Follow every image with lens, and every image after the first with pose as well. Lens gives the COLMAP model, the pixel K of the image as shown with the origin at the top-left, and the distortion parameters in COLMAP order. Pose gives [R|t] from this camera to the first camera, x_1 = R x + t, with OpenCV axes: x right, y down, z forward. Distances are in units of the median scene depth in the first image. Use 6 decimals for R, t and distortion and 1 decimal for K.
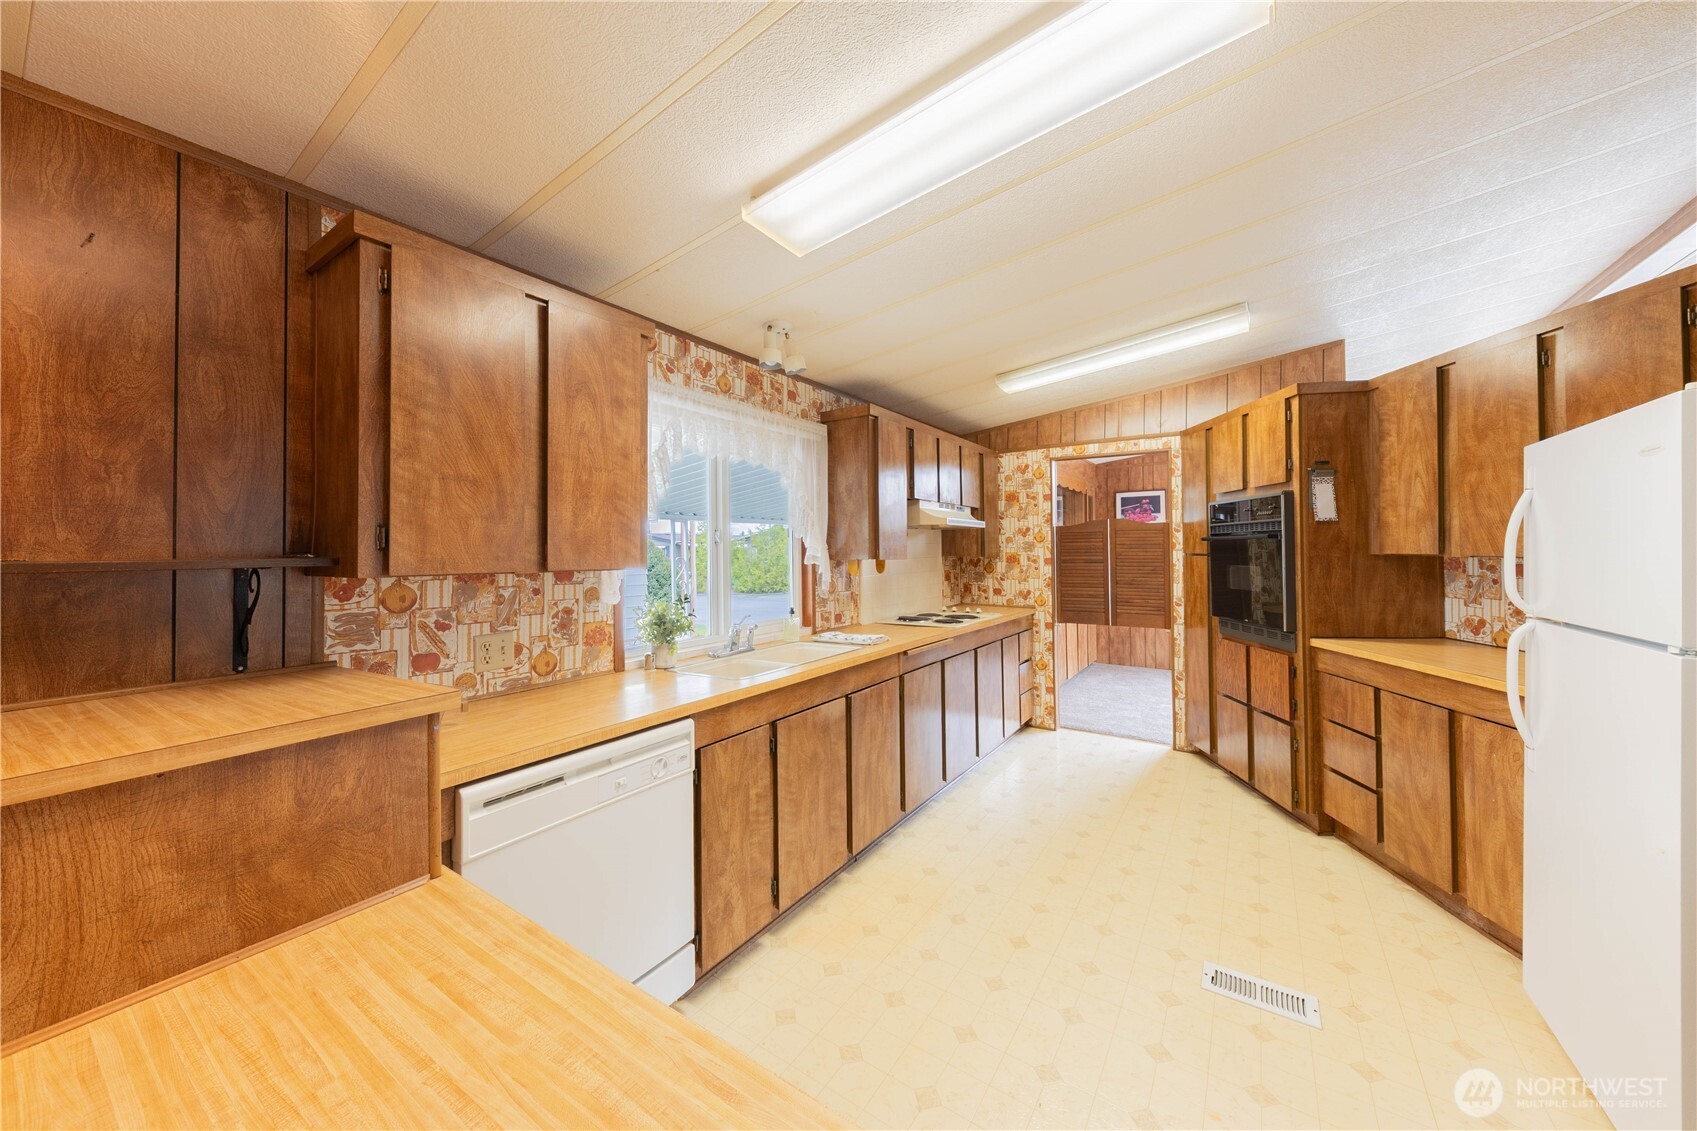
lens RADIAL K [[601.5, 0, 853.1], [0, 601.5, 539.1], [0, 0, 1]] dist [0.000135, -0.000005]
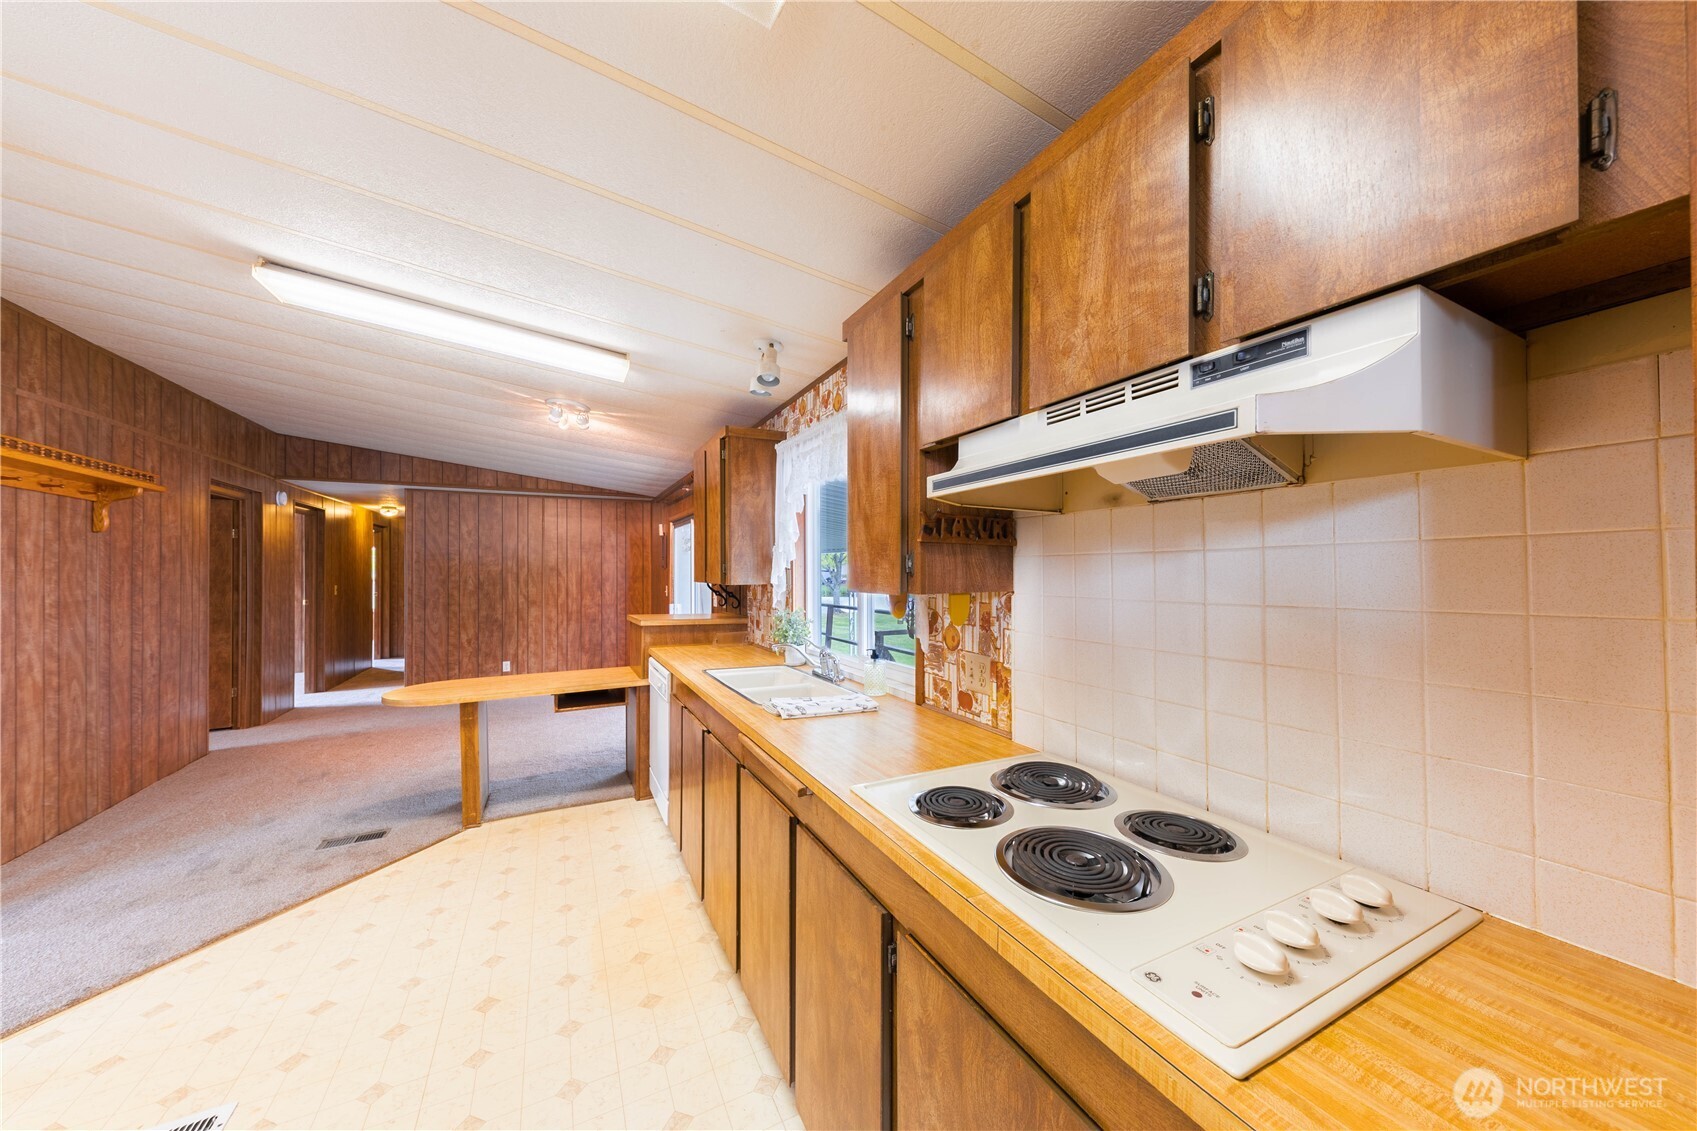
lens RADIAL K [[580.3, 0, 848.5], [0, 580.3, 565.5], [0, 0, 1]] dist [0.000390, -0.000001]
pose [[-0.487887, -0.003854, -0.872898, 0.568196], [0.017199, 0.999754, -0.014026, 0.022057], [0.872738, -0.021856, -0.487700, 1.401706]]
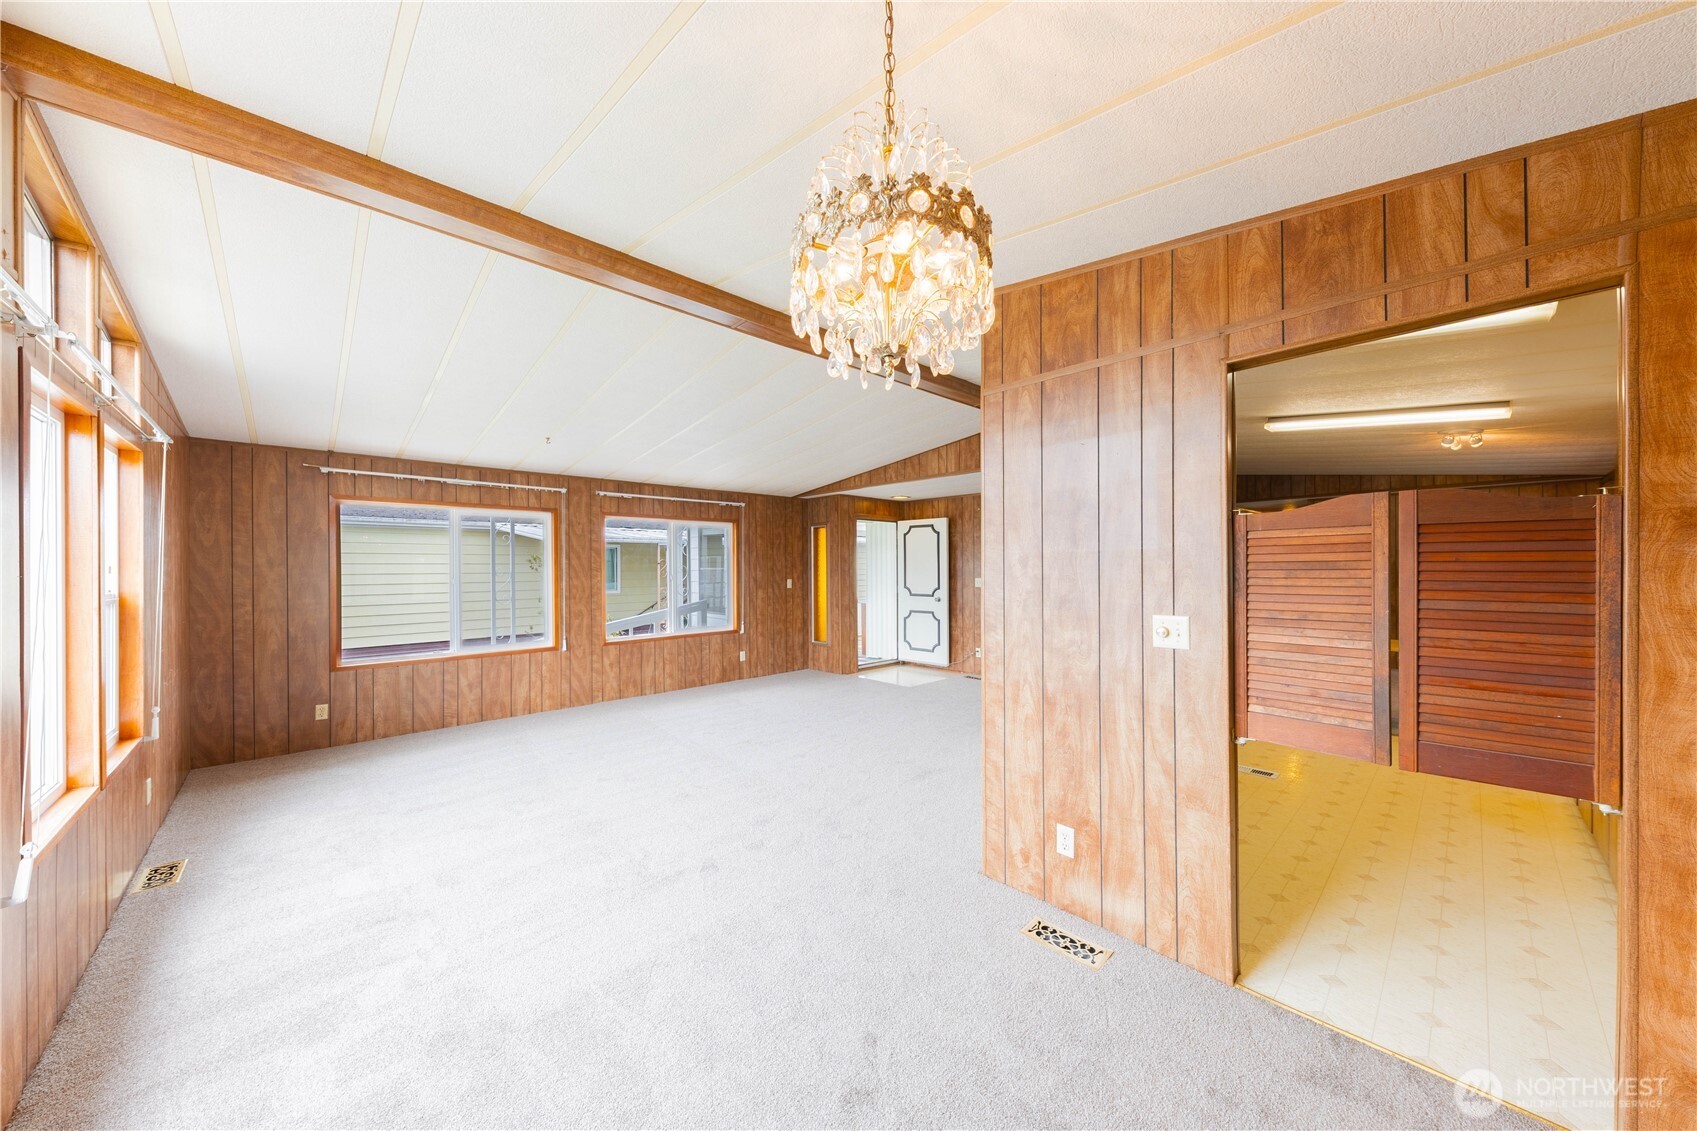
lens RADIAL K [[580.3, 0, 848.5], [0, 580.3, 565.5], [0, 0, 1]] dist [0.000390, -0.000001]
pose [[-0.974165, 0.008507, 0.225679, 1.037158], [0.005664, 0.999896, -0.013243, 0.024282], [-0.225768, -0.011622, -0.974112, 2.176517]]
